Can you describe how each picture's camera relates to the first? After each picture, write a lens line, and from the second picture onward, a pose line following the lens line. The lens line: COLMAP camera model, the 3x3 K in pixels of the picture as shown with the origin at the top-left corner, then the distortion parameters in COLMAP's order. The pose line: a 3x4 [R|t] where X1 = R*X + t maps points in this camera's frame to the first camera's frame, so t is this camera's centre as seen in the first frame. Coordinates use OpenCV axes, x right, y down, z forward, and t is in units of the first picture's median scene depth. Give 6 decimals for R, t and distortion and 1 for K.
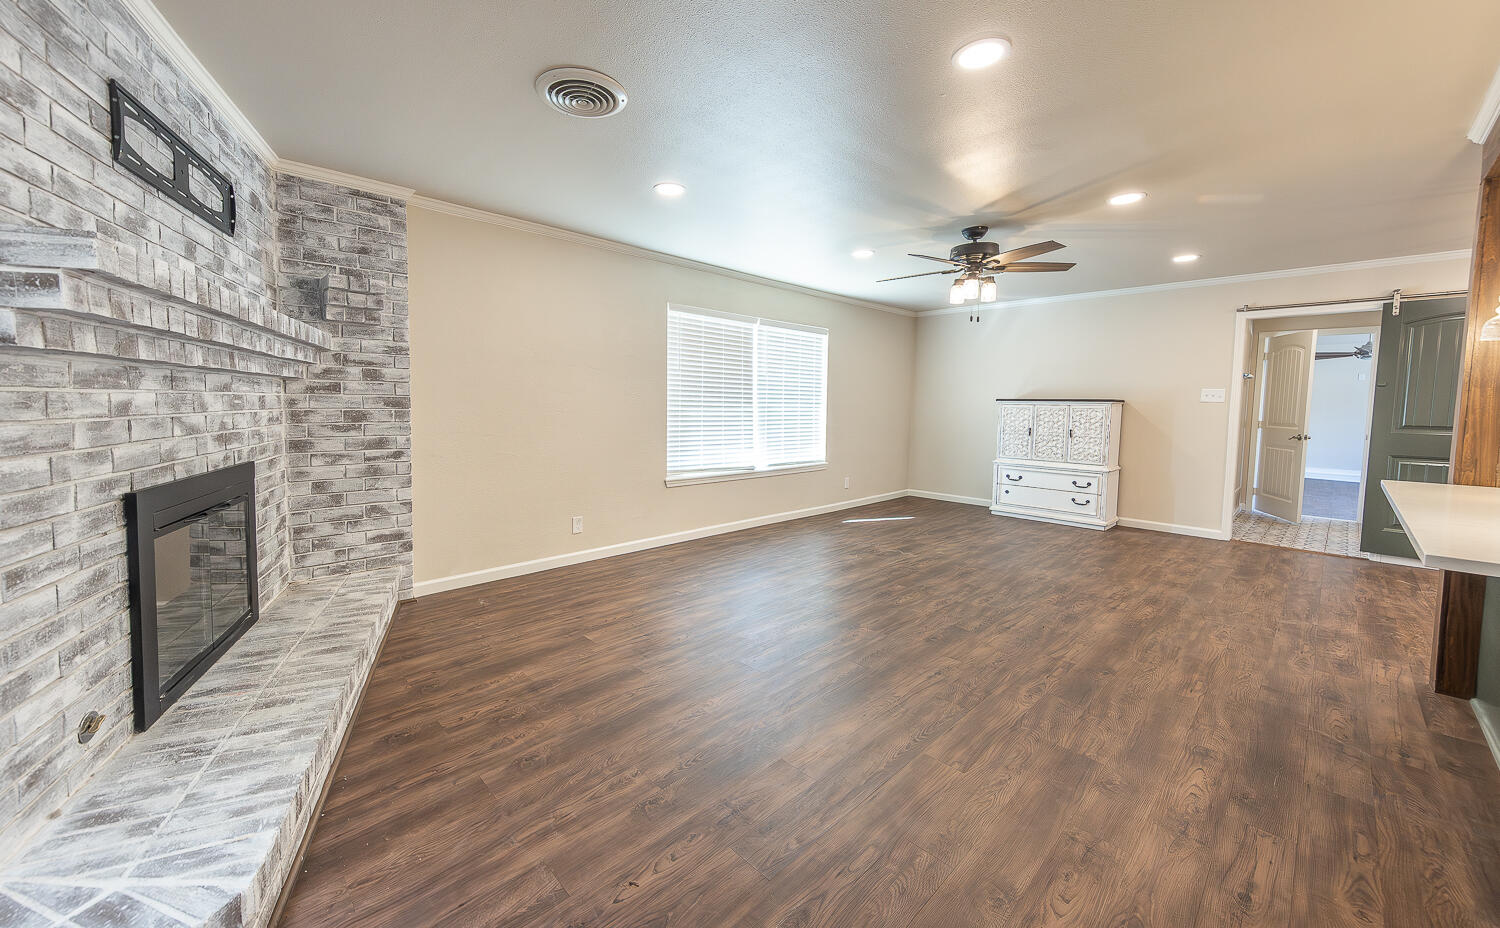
lens RADIAL K [[586.6, 0, 745.4], [0, 586.6, 436.0], [0, 0, 1]] dist [0.060398, -0.000016]
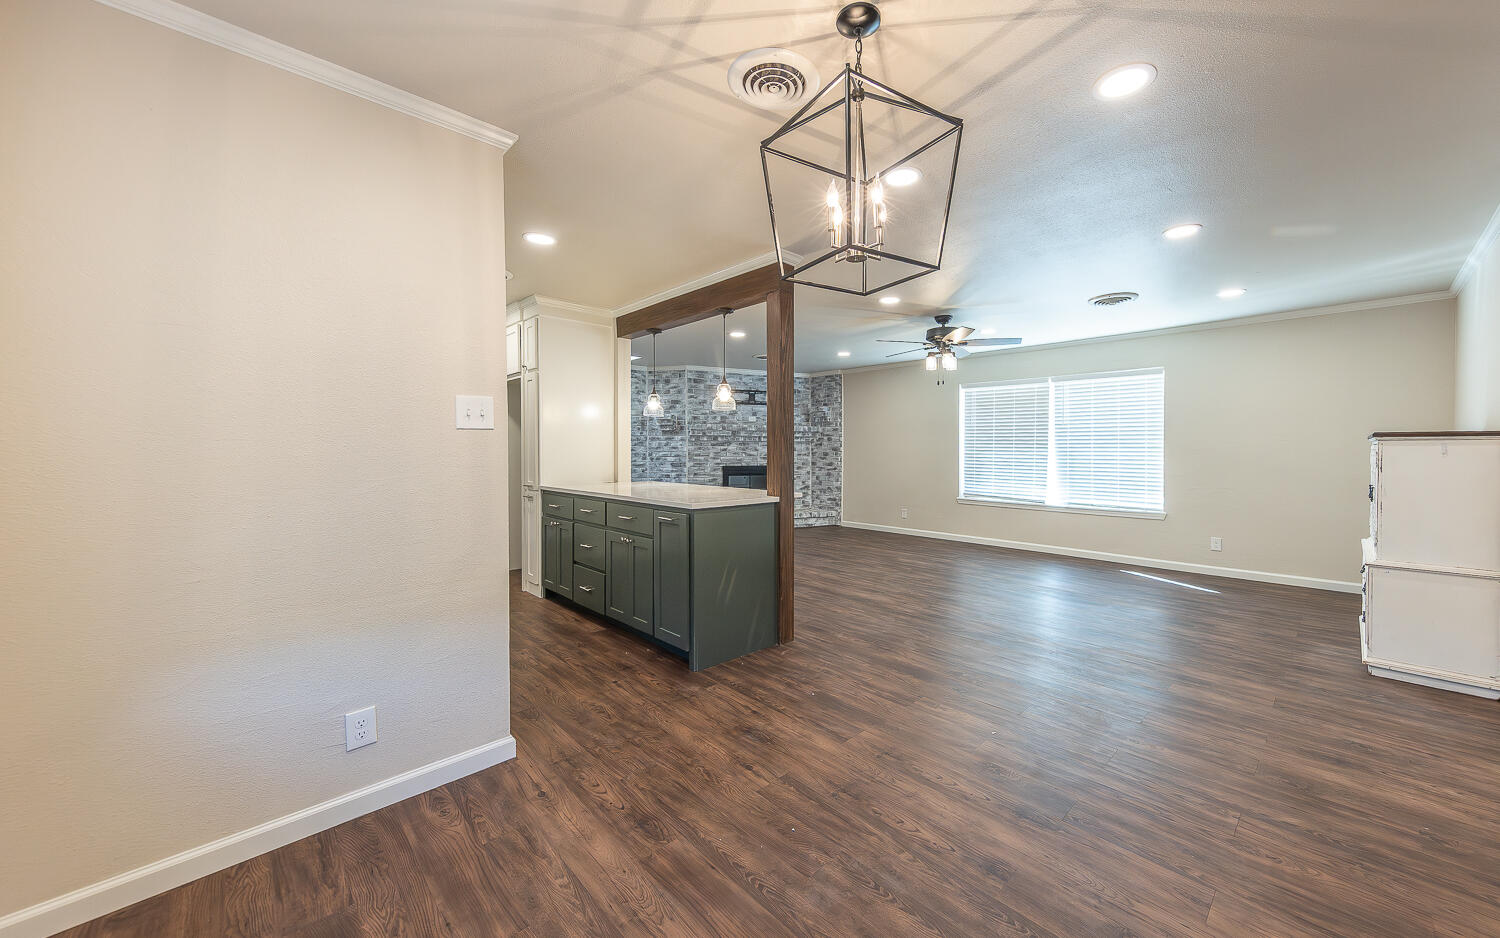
lens RADIAL K [[551.7, 0, 750.0], [0, 551.7, 469.0], [0, 0, 1]] dist [0.000066, -0.000057]
pose [[-0.031778, 0.024040, -0.999206, 1.907395], [-0.061730, 0.997755, 0.025969, -0.008533], [0.997587, 0.062507, -0.030222, 0.709417]]
